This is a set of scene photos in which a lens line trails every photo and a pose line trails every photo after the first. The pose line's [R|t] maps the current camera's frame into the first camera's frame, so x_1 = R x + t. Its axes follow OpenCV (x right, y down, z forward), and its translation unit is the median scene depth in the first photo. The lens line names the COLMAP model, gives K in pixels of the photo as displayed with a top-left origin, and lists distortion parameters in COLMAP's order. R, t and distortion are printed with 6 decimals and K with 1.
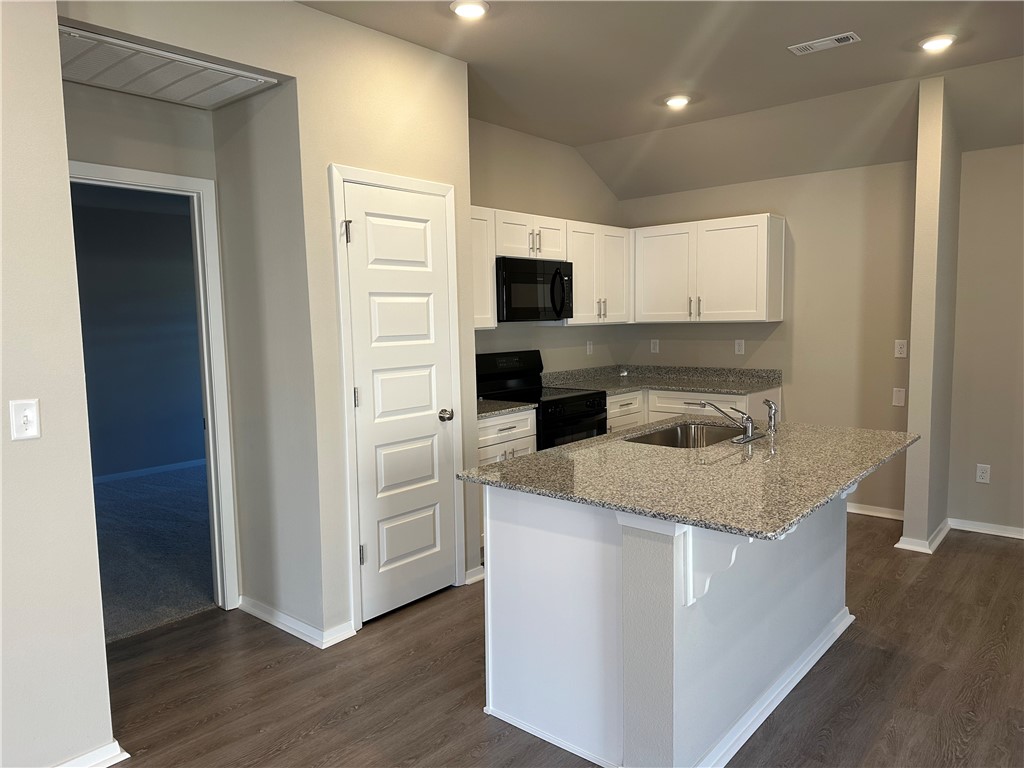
lens RADIAL K [[714.9, 0, 505.5], [0, 714.9, 389.7], [0, 0, 1]] dist [0.027362, -0.015441]
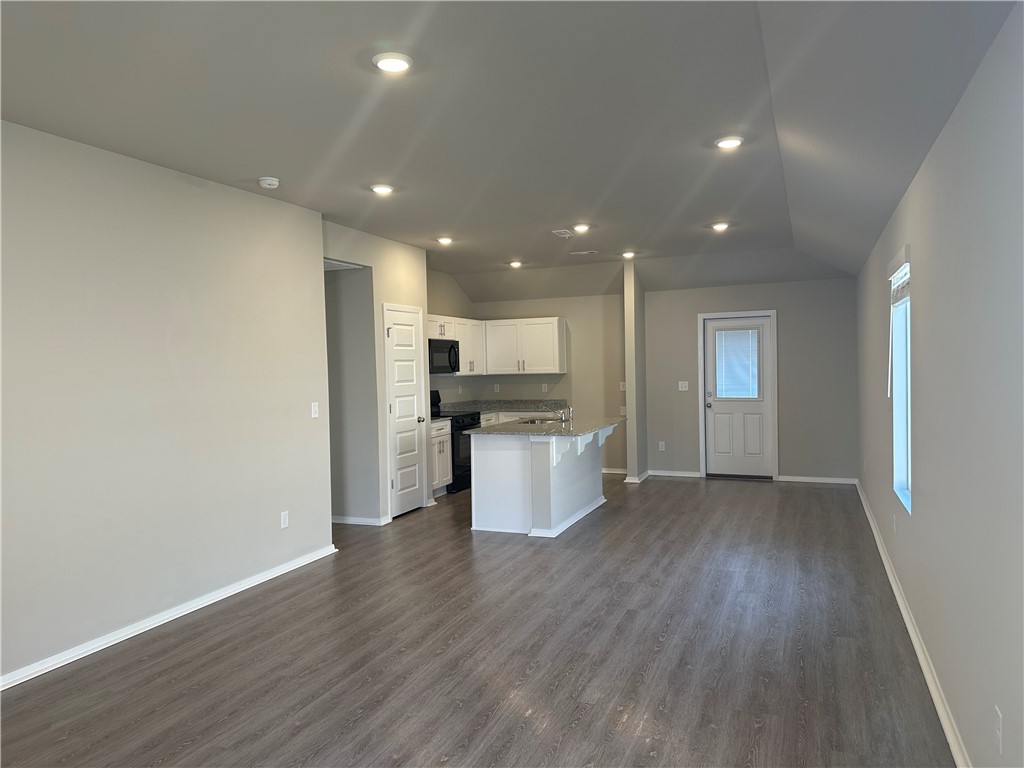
lens RADIAL K [[714.9, 0, 513.5], [0, 714.9, 382.6], [0, 0, 1]] dist [0.027362, -0.015441]
pose [[0.947555, -0.007975, 0.319494, -0.391763], [0.035497, 0.996129, -0.080414, 0.084722], [-0.317616, 0.087538, 0.944170, -0.819348]]
